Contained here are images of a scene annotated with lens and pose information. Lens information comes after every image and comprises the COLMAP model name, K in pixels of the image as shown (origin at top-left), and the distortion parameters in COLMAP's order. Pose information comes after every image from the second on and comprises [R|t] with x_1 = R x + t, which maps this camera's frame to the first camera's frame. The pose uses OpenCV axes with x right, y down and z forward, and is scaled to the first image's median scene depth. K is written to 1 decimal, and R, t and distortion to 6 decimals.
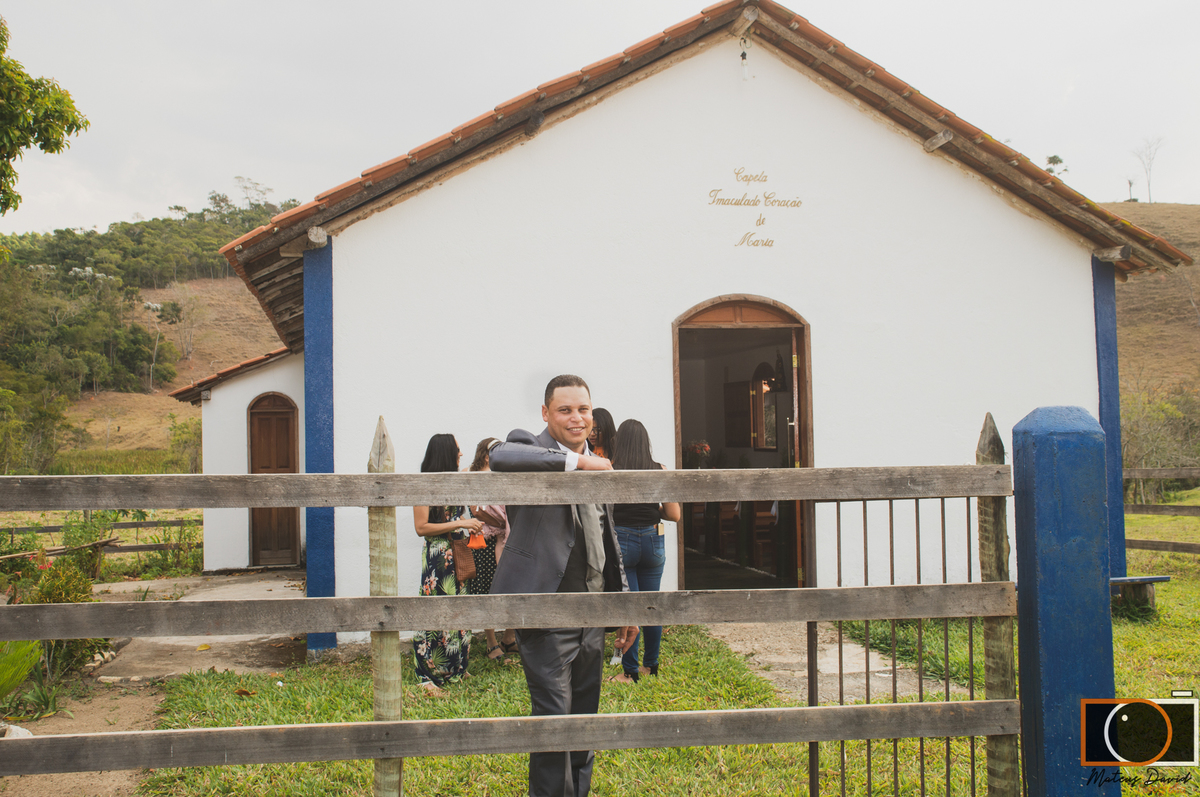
lens RADIAL K [[1114.7, 0, 600.0], [0, 1114.7, 398.5], [0, 0, 1]] dist [-0.068356, 0.243137]
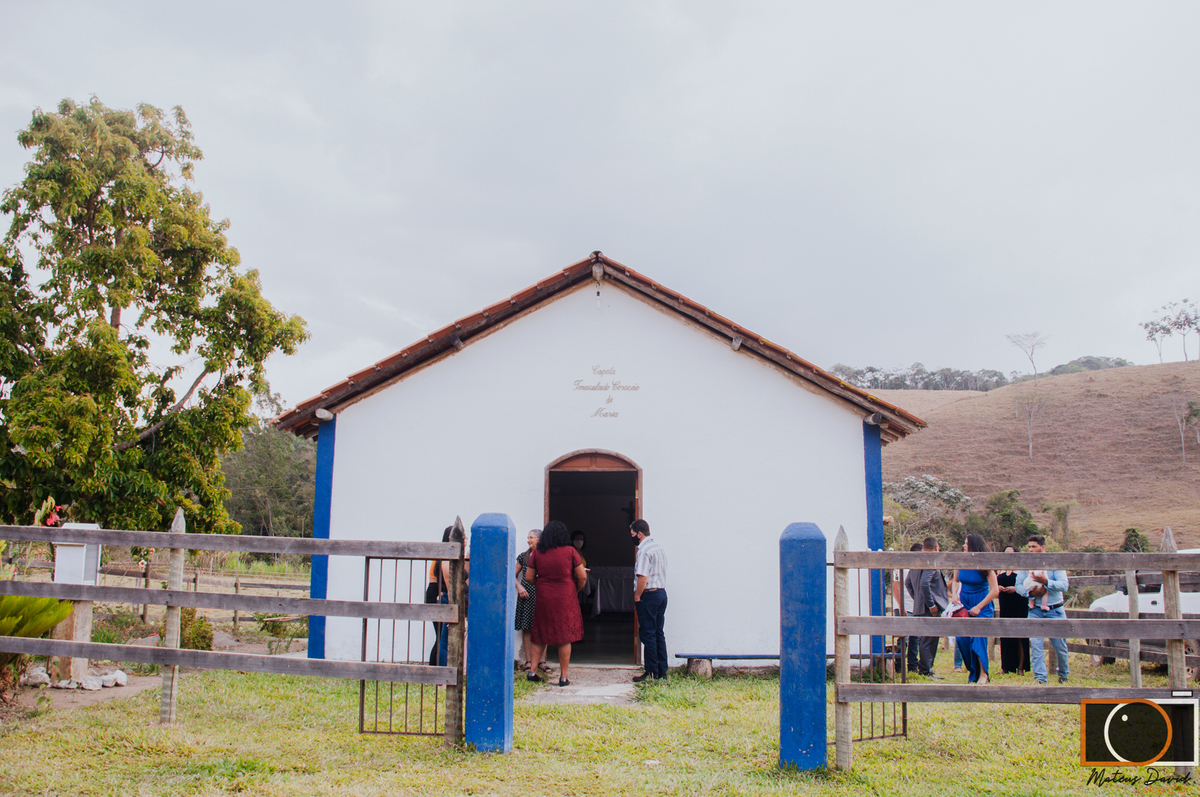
lens RADIAL K [[968.2, 0, 600.0], [0, 968.2, 398.5], [0, 0, 1]] dist [-0.128453, -0.000212]
pose [[0.962118, -0.012750, -0.272334, 0.495127], [-0.024599, 0.990772, -0.133291, 0.013346], [0.271520, 0.134941, 0.952926, -0.255147]]
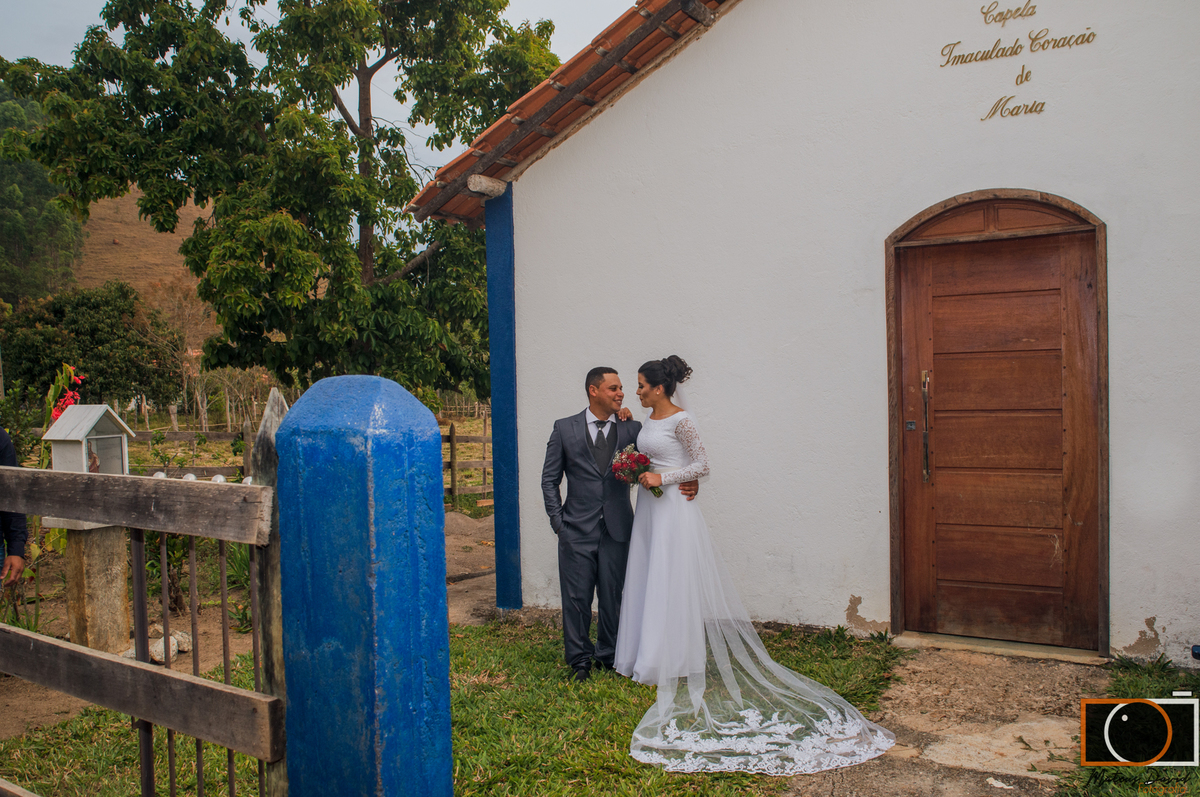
lens RADIAL K [[1052.0, 0, 603.1], [0, 1052.0, 418.2], [0, 0, 1]] dist [-0.007260, 0.006371]
pose [[0.743328, 0.023570, -0.668511, 0.391718], [0.027543, 0.997453, 0.065794, -0.001279], [0.668359, -0.067320, 0.740786, 0.345279]]
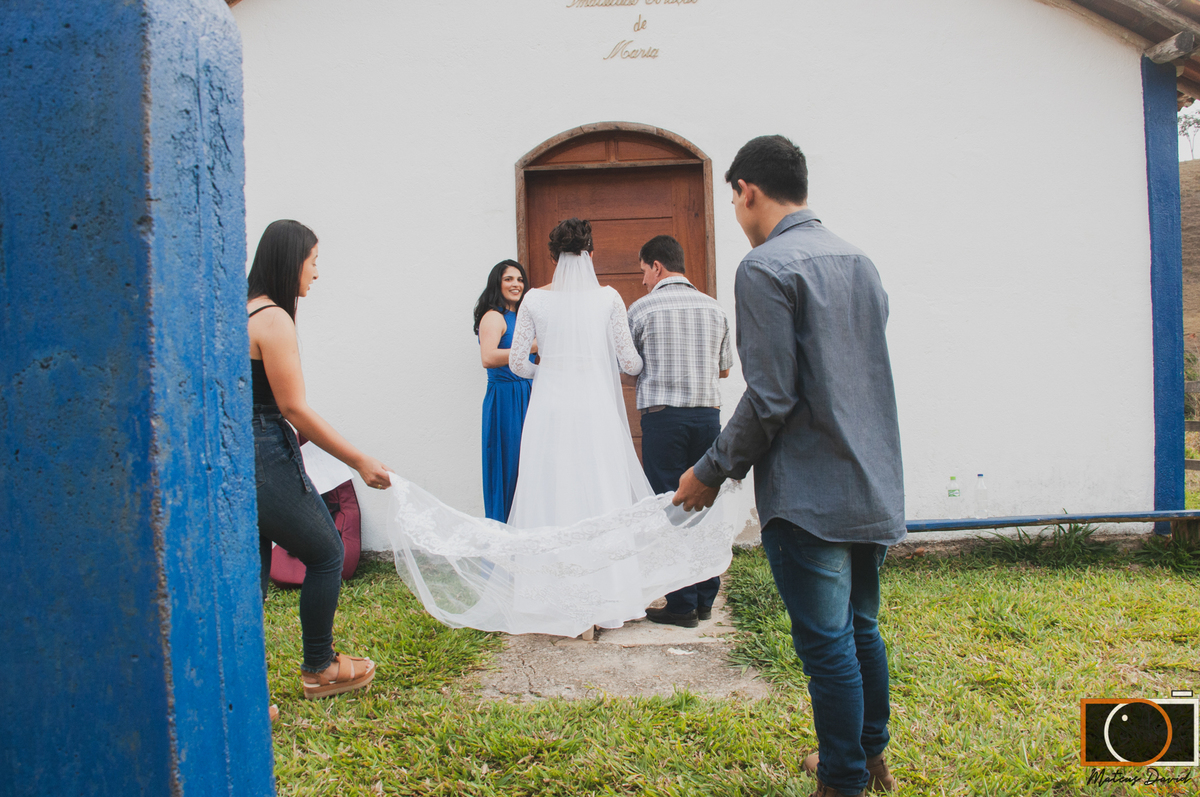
lens RADIAL K [[960.2, 0, 623.1], [0, 960.2, 417.0], [0, 0, 1]] dist [-0.173554, 0.128818]
pose [[0.967979, 0.005173, -0.250979, 0.295860], [0.012798, 0.997471, 0.069919, 0.059436], [0.250706, -0.070892, 0.965464, 0.378728]]
